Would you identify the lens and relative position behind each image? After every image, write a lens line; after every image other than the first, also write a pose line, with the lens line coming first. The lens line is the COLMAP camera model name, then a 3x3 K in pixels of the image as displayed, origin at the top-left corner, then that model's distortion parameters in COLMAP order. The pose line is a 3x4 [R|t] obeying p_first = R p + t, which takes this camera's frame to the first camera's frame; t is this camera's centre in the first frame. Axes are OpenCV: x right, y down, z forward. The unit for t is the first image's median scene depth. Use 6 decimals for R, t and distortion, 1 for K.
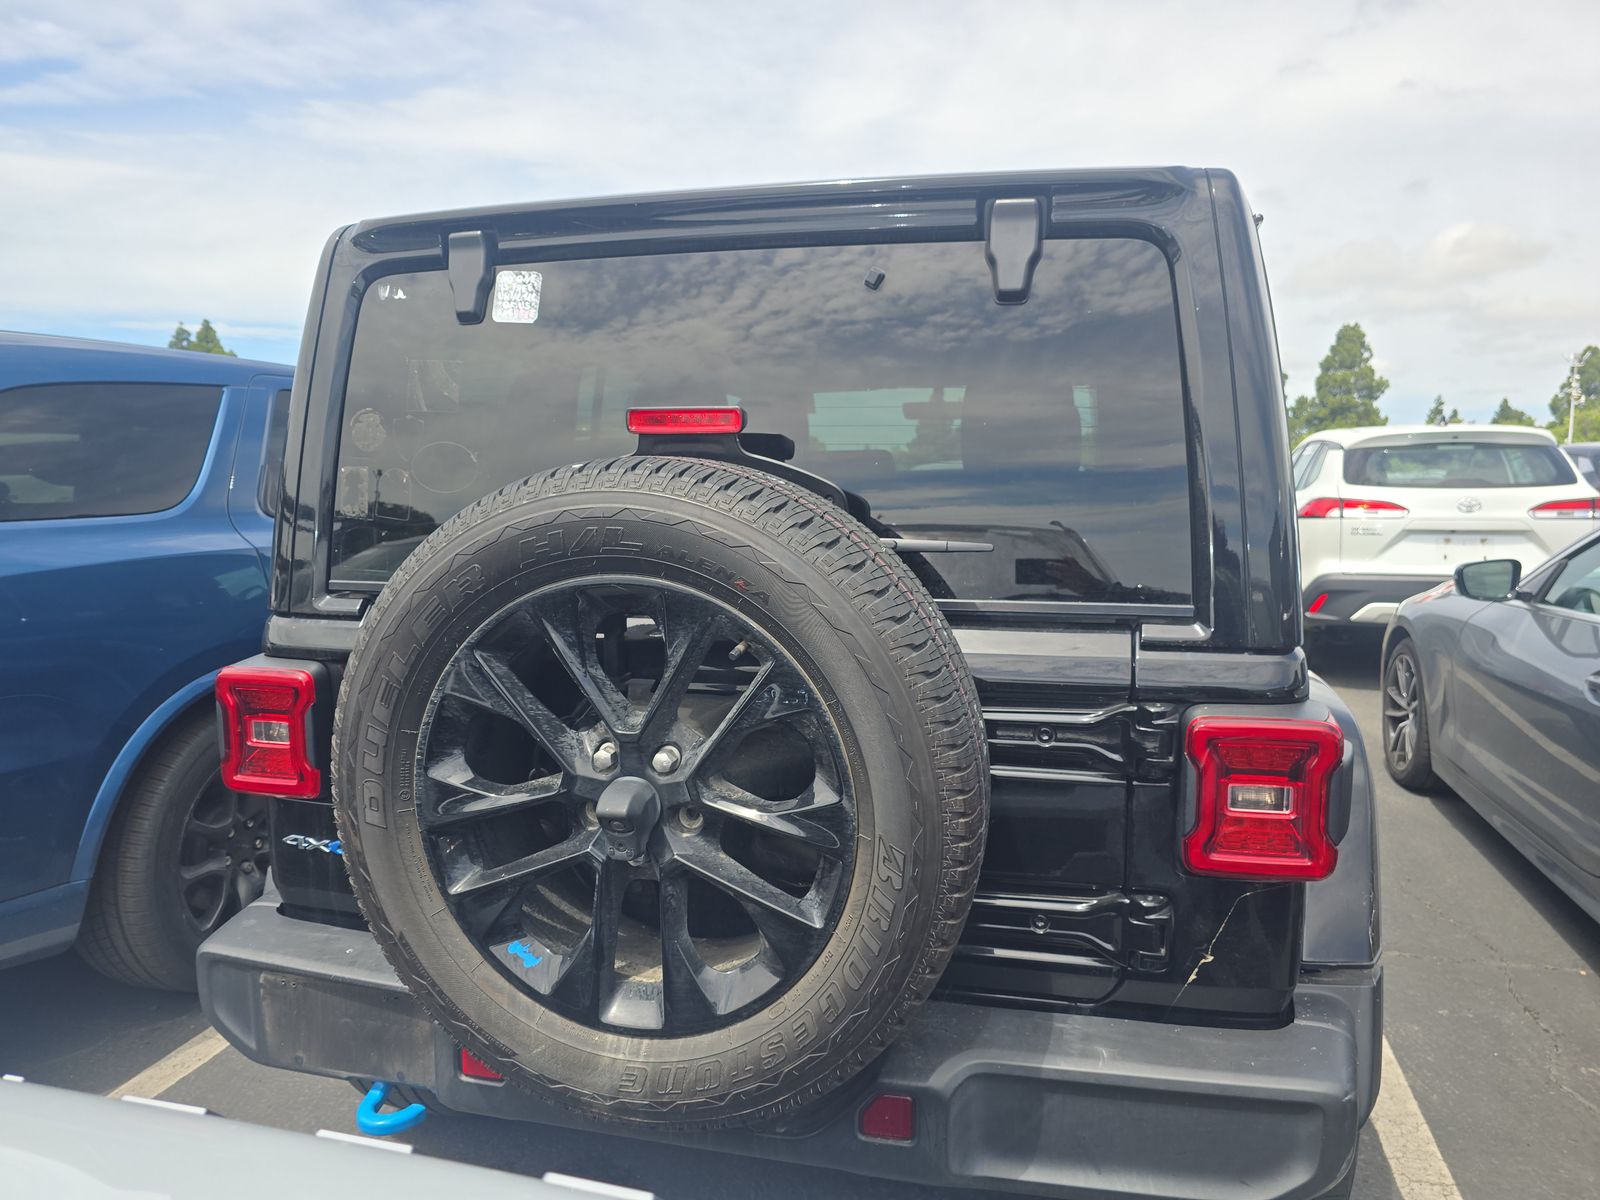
lens RADIAL K [[1109.9, 0, 800.0], [0, 1109.9, 600.0], [0, 0, 1]] dist [0.066418, -0.070772]
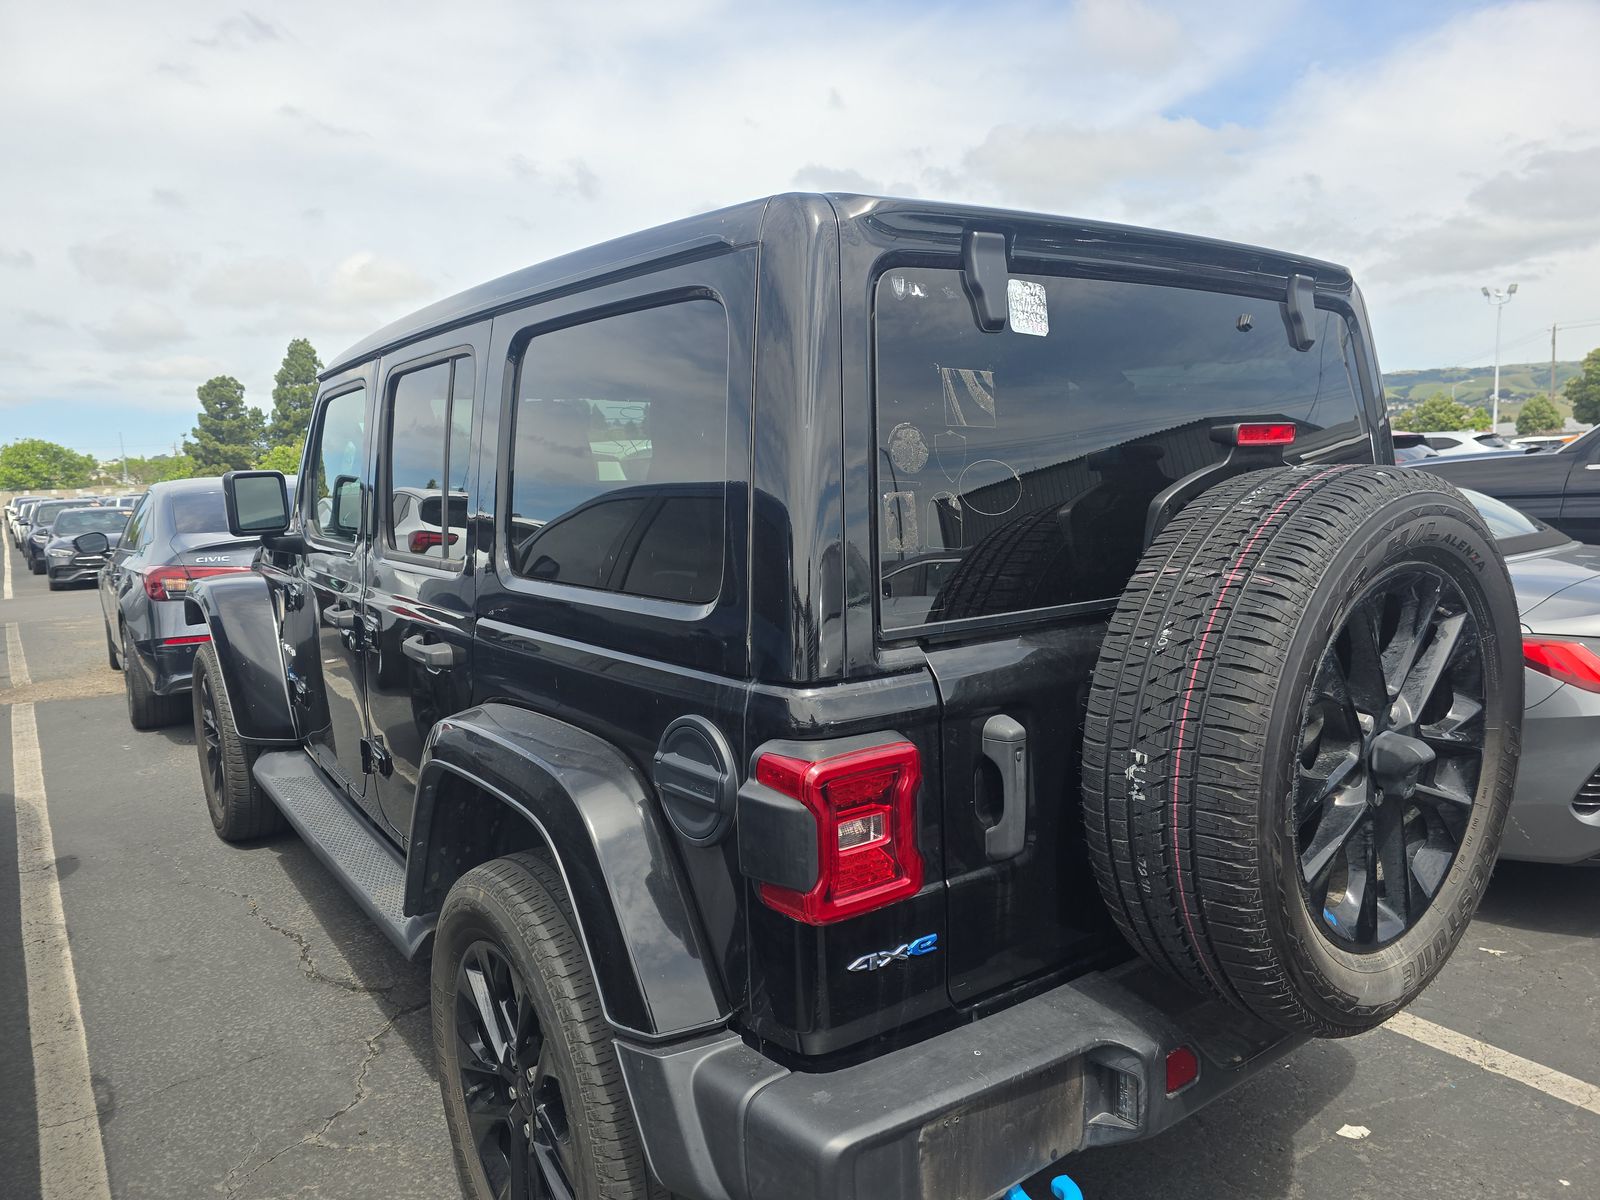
lens RADIAL K [[1109.9, 0, 800.0], [0, 1109.9, 600.0], [0, 0, 1]] dist [0.066418, -0.070772]
pose [[0.624872, -0.111527, 0.772721, -1.263016], [0.120314, 0.991677, 0.045835, -0.098929], [-0.771401, 0.064329, 0.633089, 0.616949]]
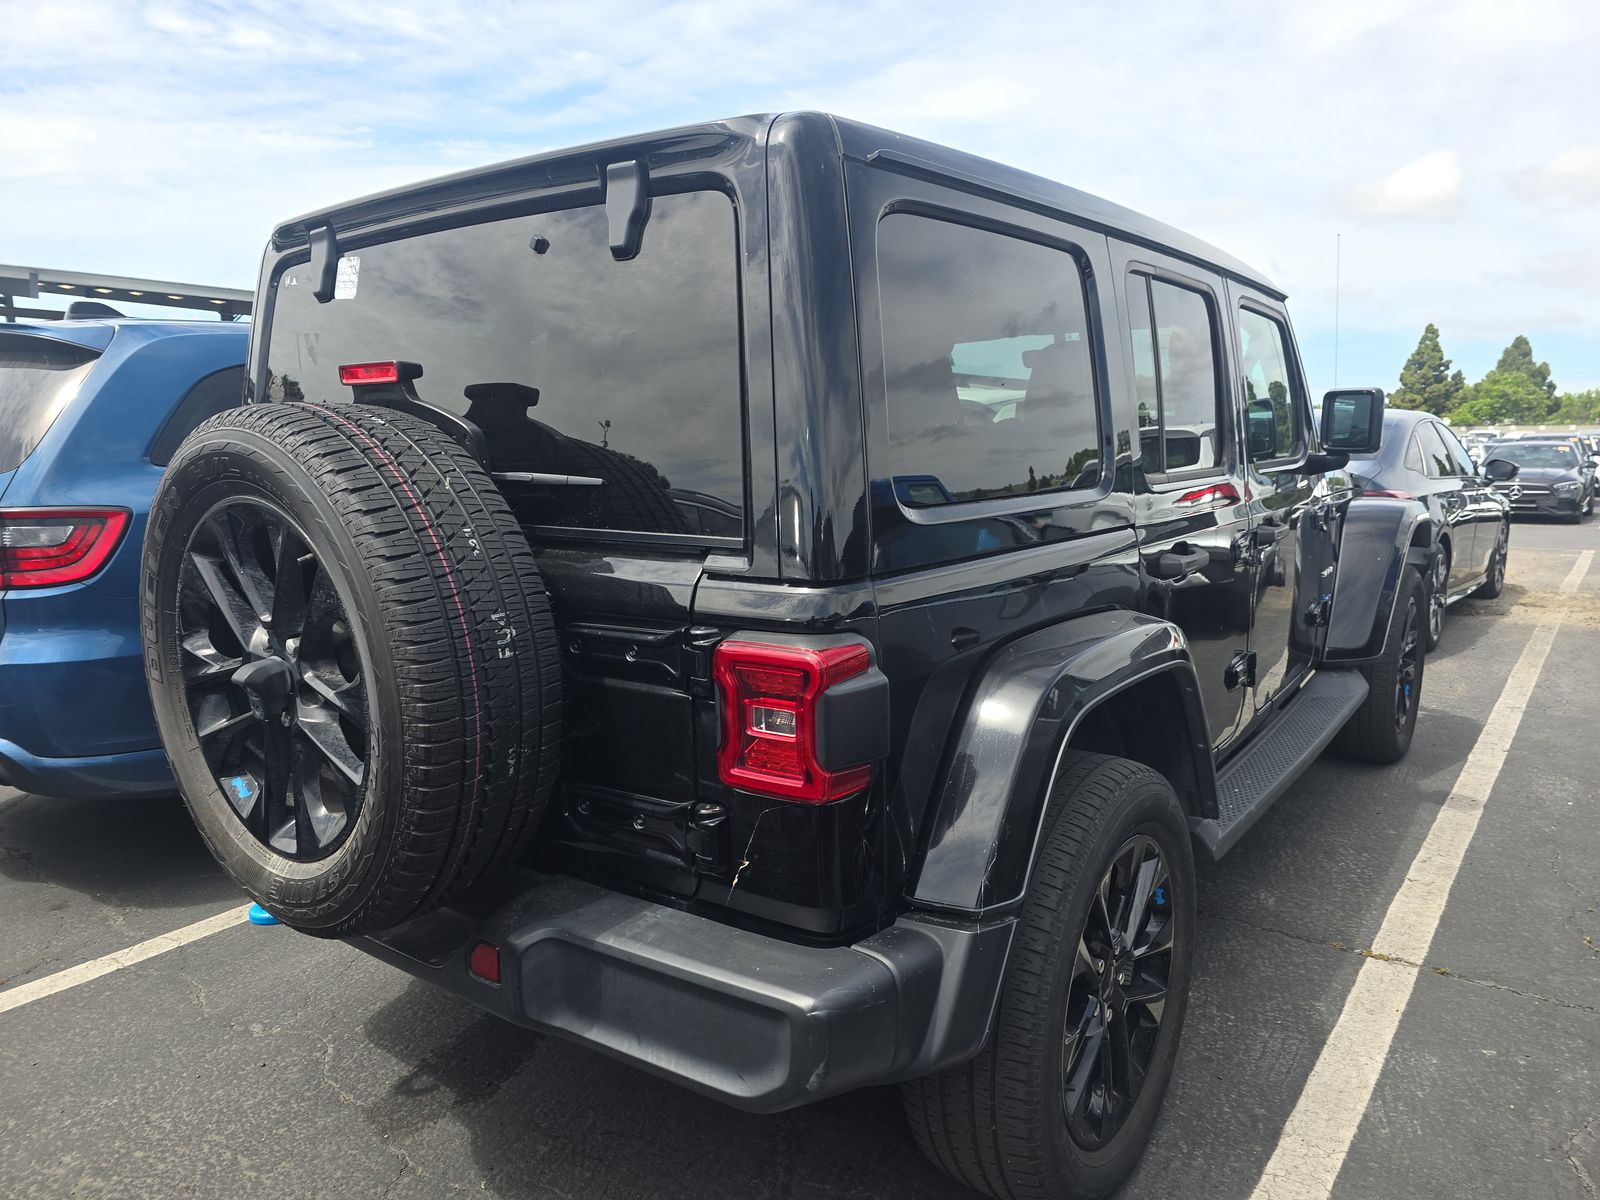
lens RADIAL K [[1105.2, 0, 792.1], [0, 1105.2, 601.1], [0, 0, 1]] dist [0.054120, -0.056354]
pose [[0.918698, 0.050262, -0.391749, 0.771601], [-0.036250, 0.998413, 0.043089, 0.017030], [0.393293, -0.025385, 0.919063, 0.052179]]
